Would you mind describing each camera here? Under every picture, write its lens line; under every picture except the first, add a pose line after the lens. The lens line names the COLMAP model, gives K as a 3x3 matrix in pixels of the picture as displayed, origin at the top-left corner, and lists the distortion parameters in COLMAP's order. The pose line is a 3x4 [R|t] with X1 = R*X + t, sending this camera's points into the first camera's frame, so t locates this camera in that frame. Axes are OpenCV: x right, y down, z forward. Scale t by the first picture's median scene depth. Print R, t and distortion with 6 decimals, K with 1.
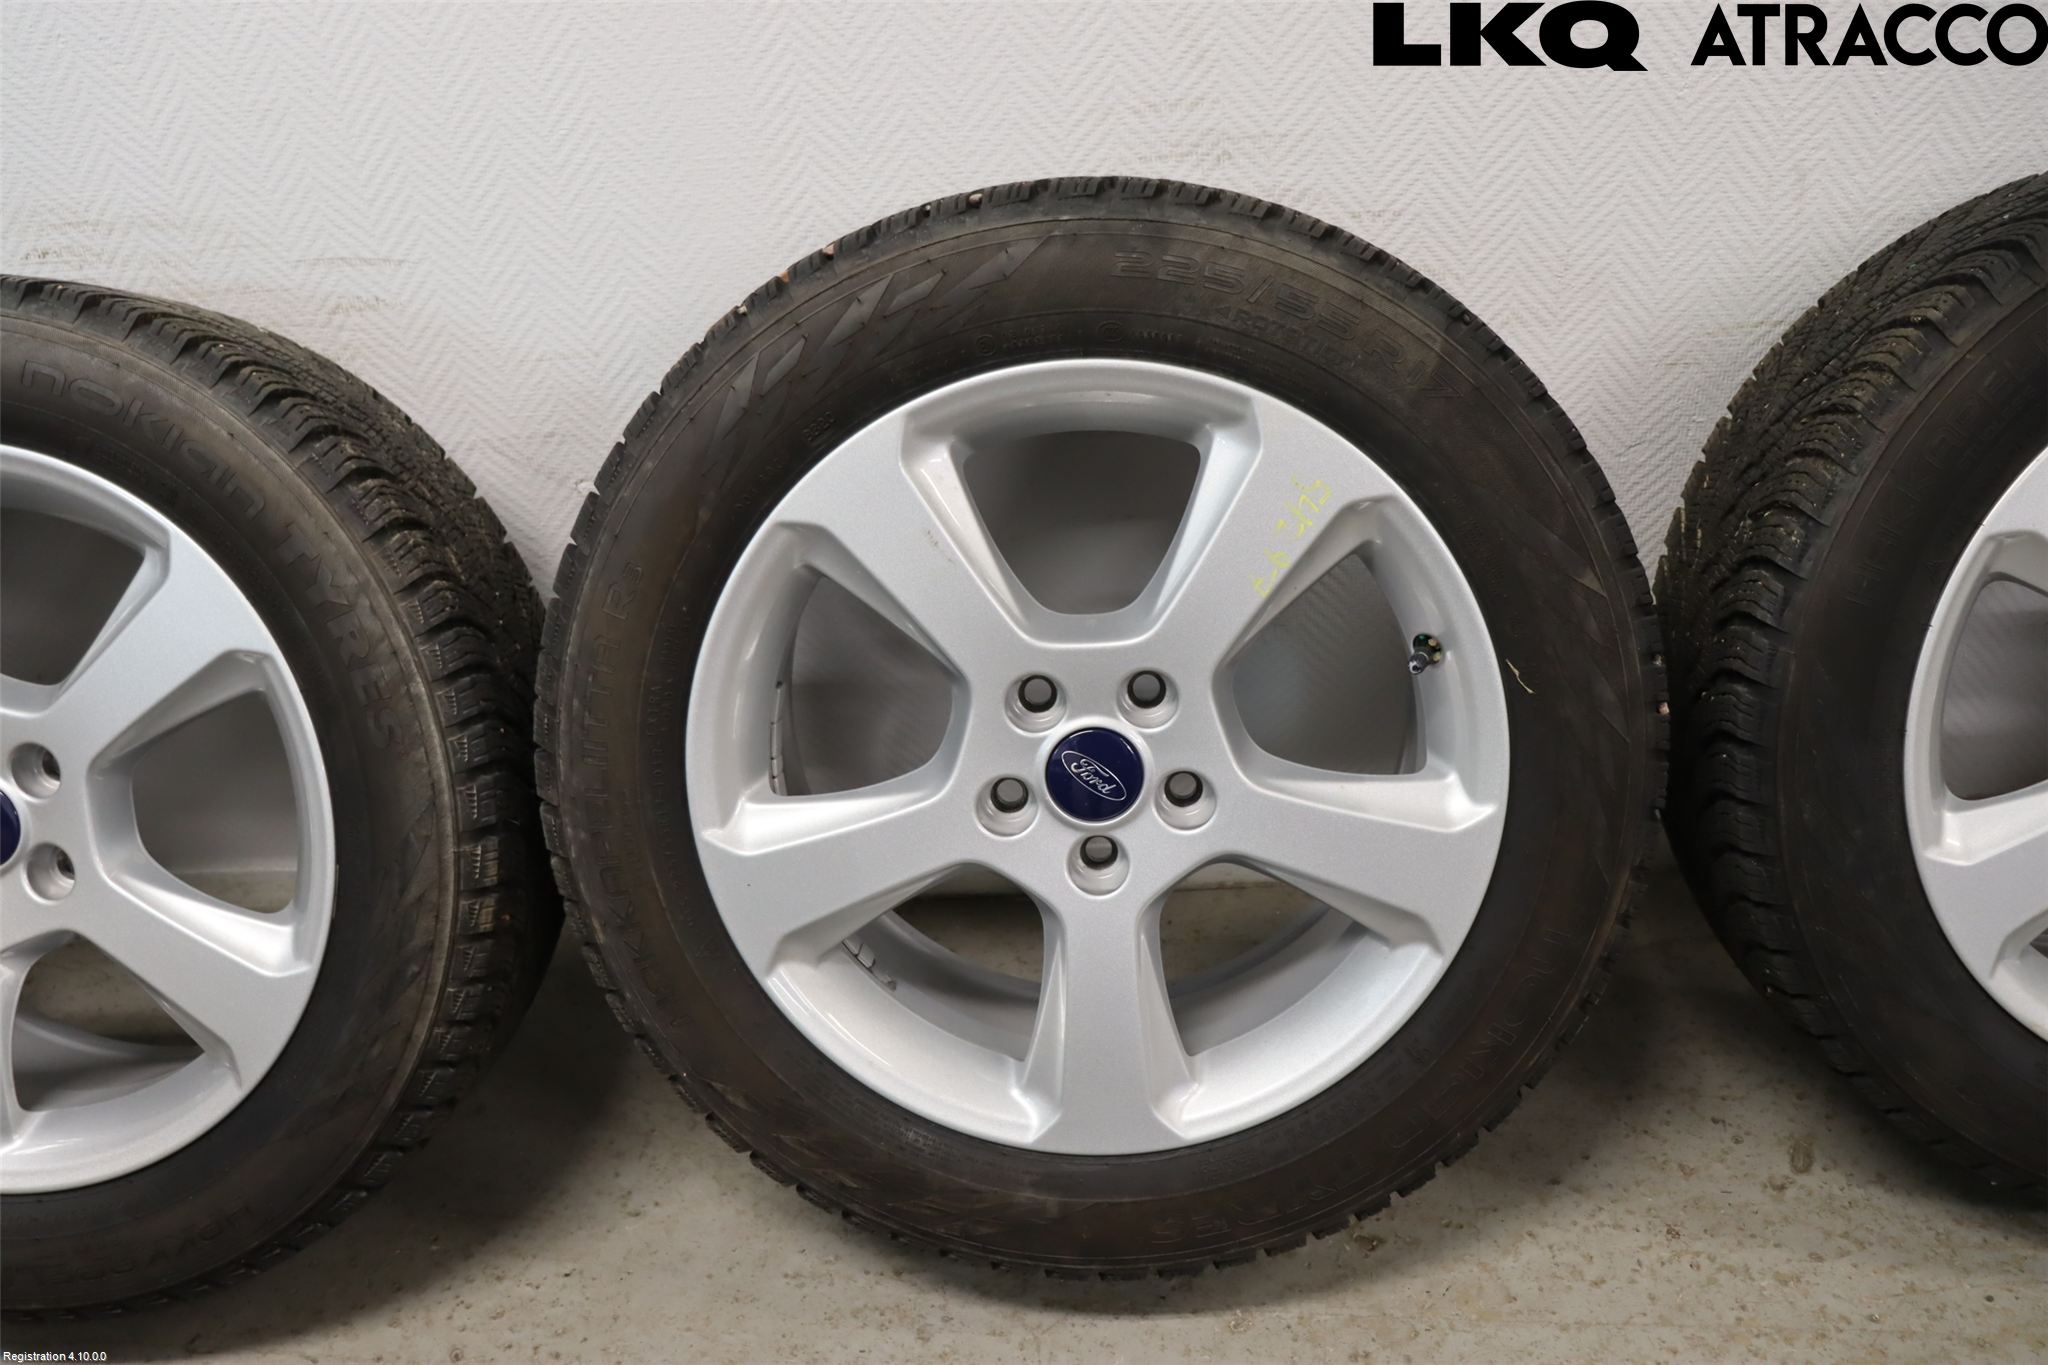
lens RADIAL K [[1672.7, 0, 1024.0], [0, 1672.7, 682.5], [0, 0, 1]] dist [-0.175479, 0.145492]
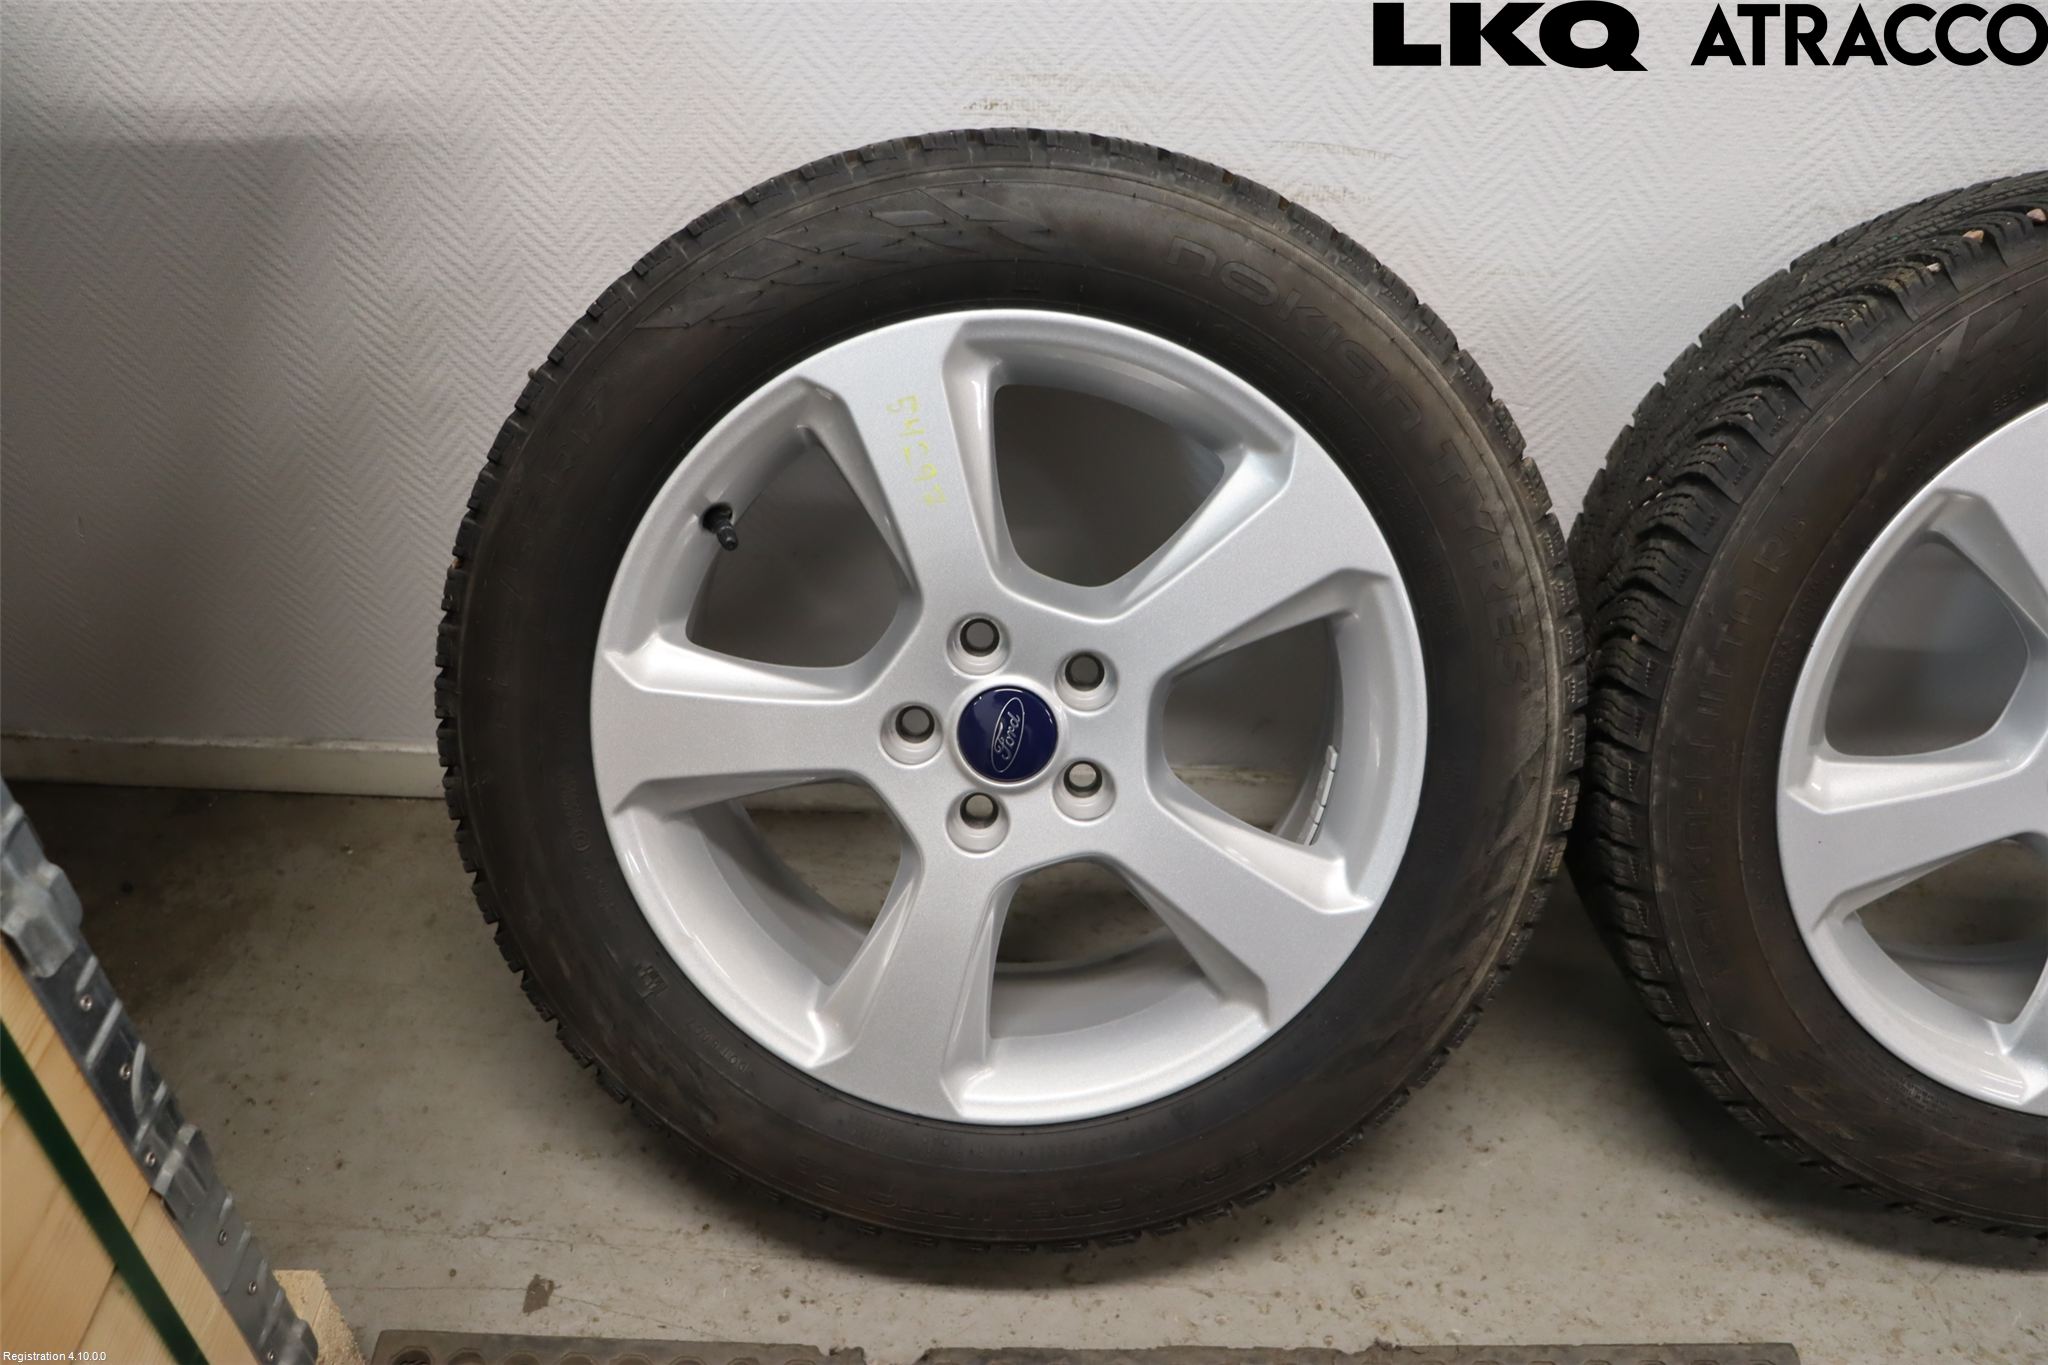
lens RADIAL K [[1672.7, 0, 1024.0], [0, 1672.7, 682.5], [0, 0, 1]] dist [-0.175479, 0.145492]
pose [[0.997383, 0.069409, 0.020218, -0.657530], [-0.070698, 0.994881, 0.072211, -0.010223], [-0.015103, -0.073452, 0.997184, 0.041587]]
